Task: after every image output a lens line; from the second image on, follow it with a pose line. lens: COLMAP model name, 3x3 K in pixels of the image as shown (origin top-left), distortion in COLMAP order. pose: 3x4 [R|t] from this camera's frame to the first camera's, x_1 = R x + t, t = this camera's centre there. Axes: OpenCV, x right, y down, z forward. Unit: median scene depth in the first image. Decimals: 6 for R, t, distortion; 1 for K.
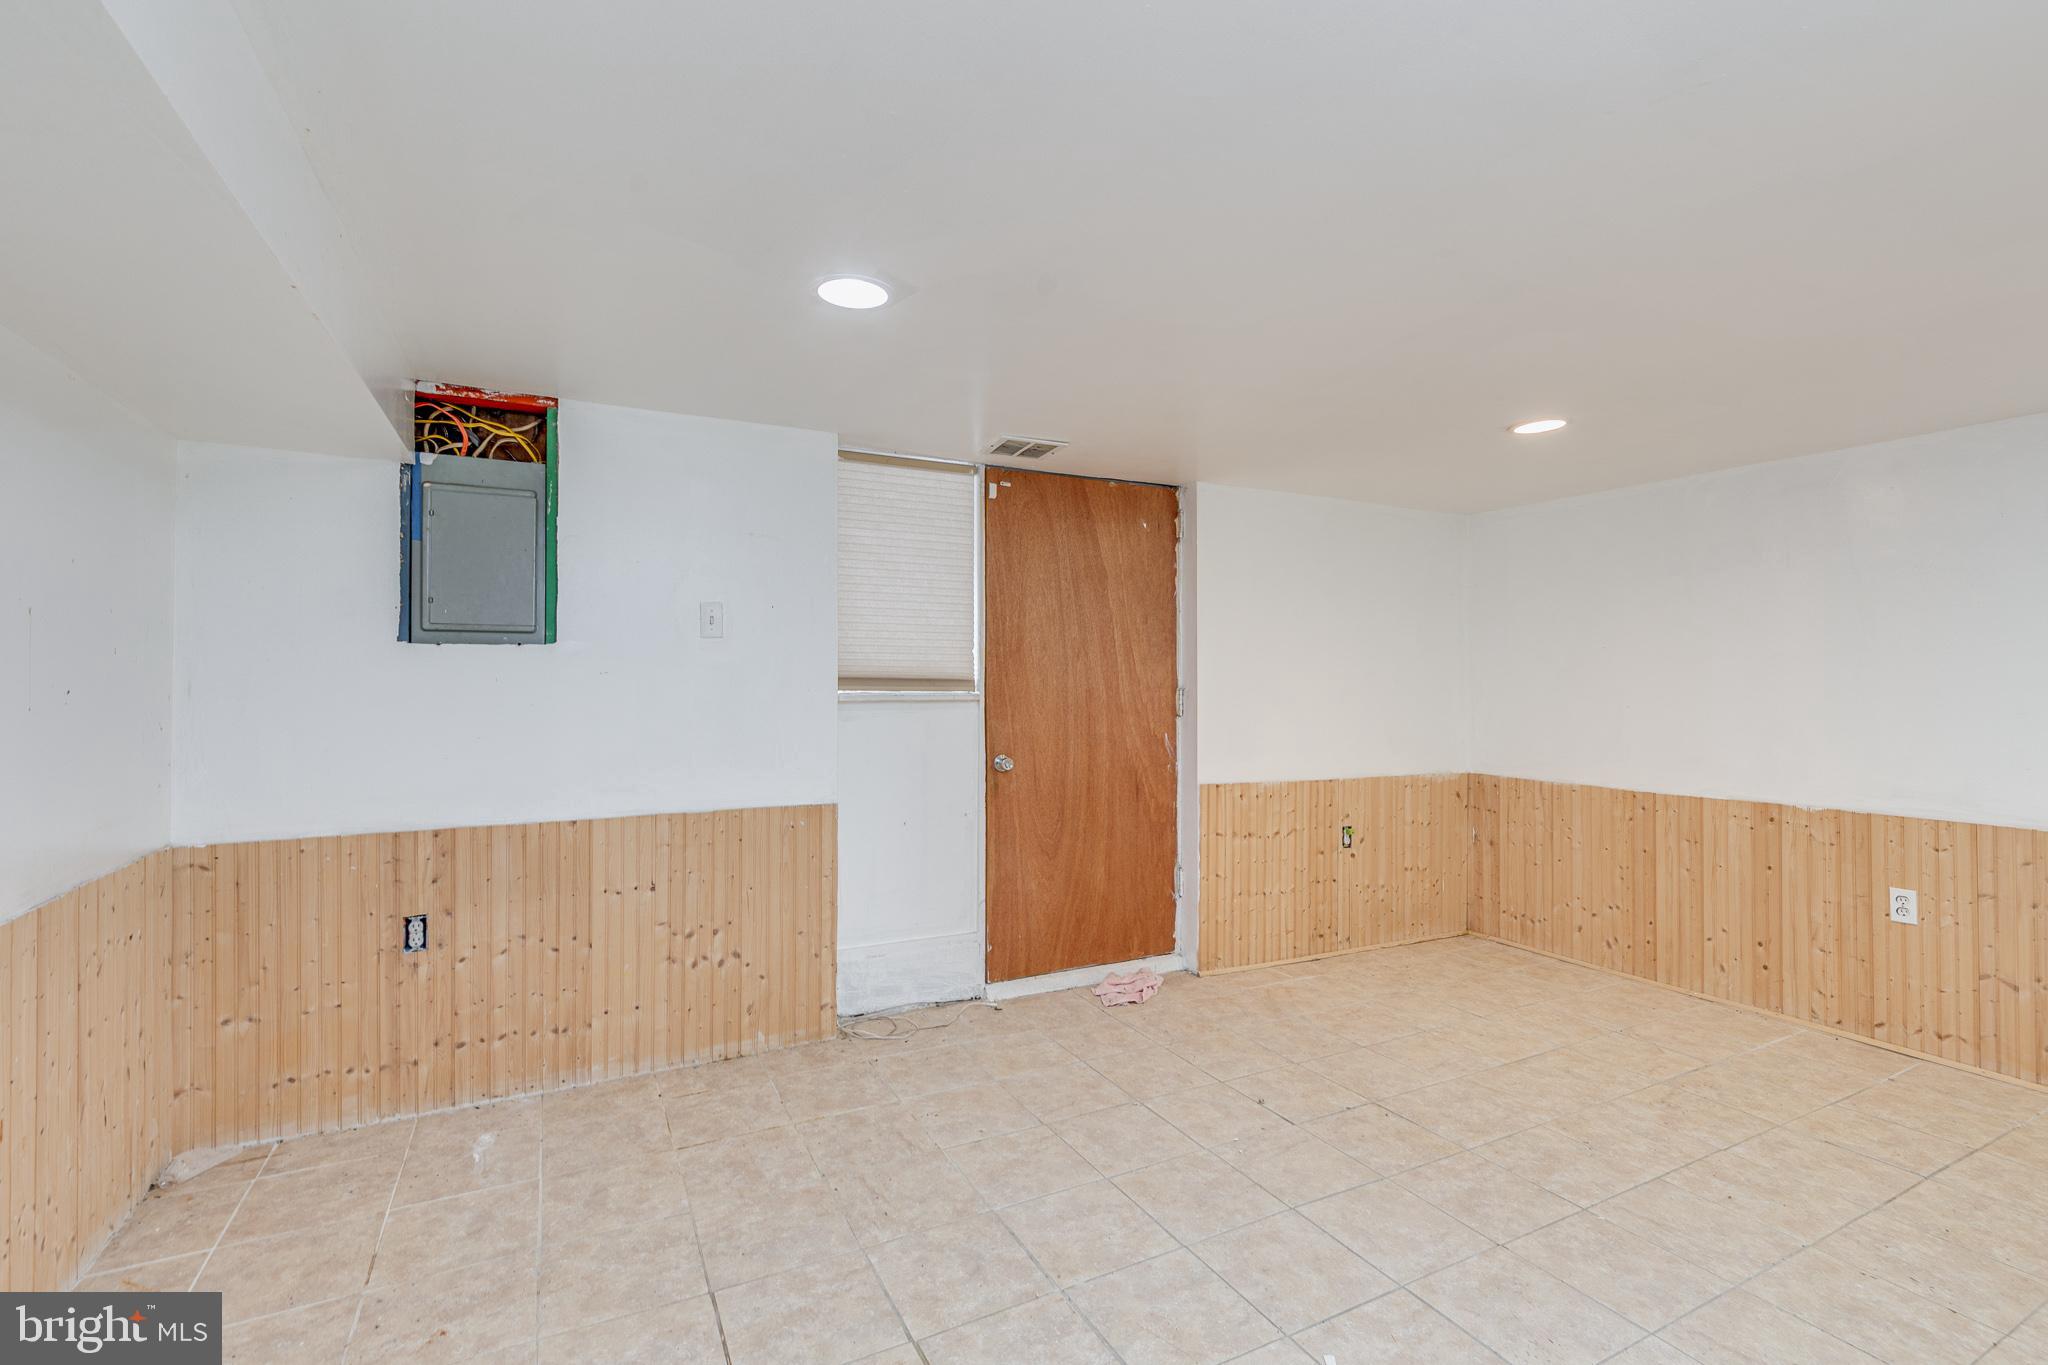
lens RADIAL K [[926.7, 0, 1026.4], [0, 926.7, 675.0], [0, 0, 1]] dist [0.005093, -0.001190]
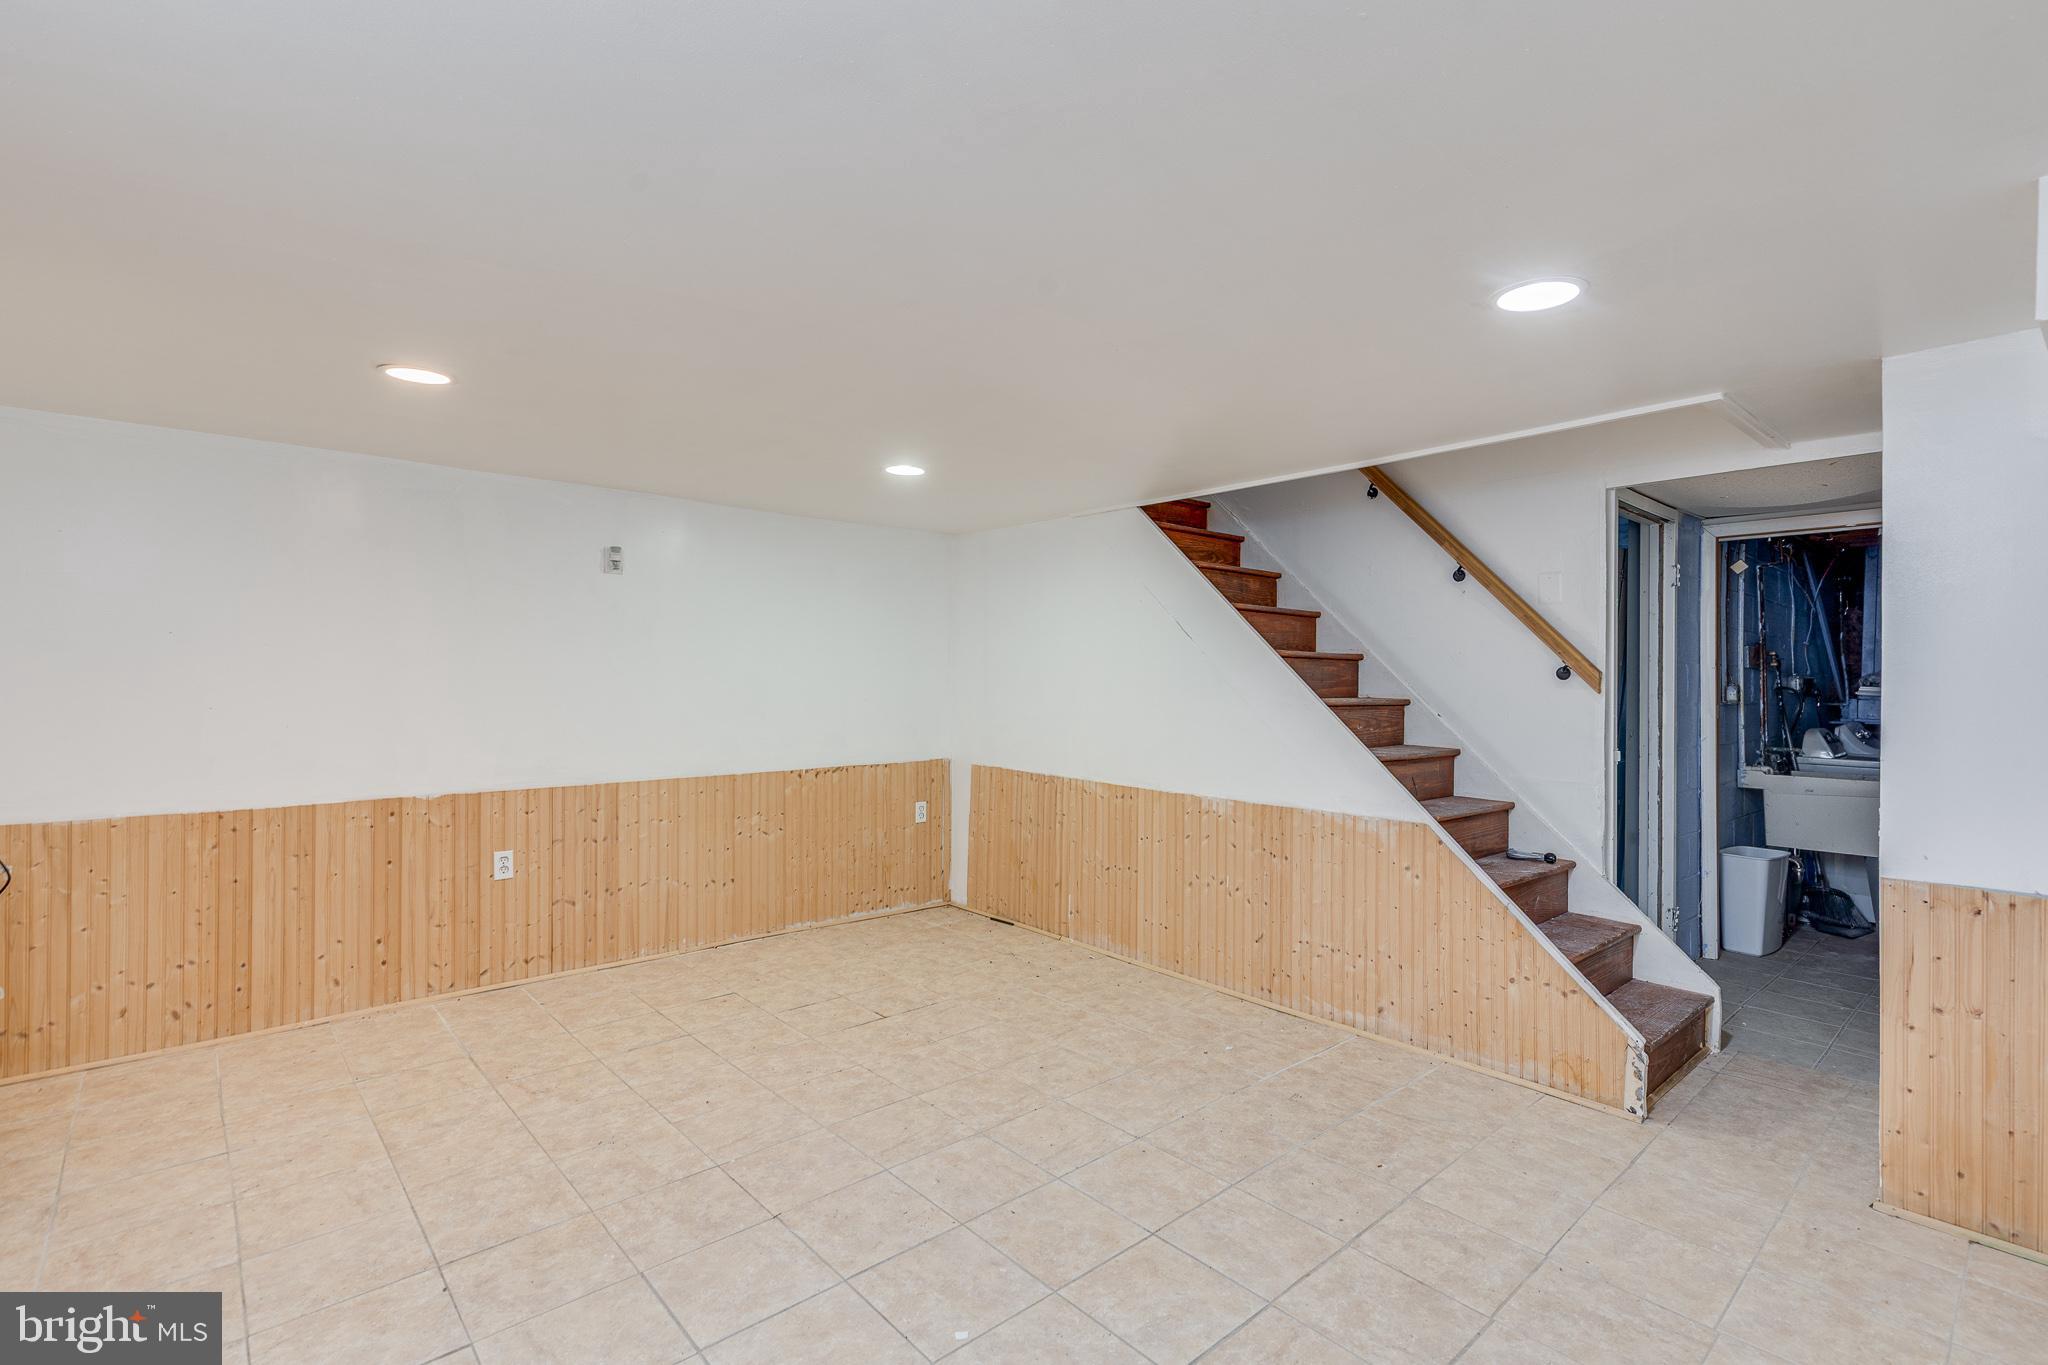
lens RADIAL K [[926.7, 0, 1026.4], [0, 926.7, 675.0], [0, 0, 1]] dist [0.005093, -0.001190]
pose [[-0.248110, -0.002603, 0.968728, -0.363985], [-0.016818, 0.999857, -0.001620, -0.005892], [-0.968586, -0.016694, -0.248119, 0.614496]]
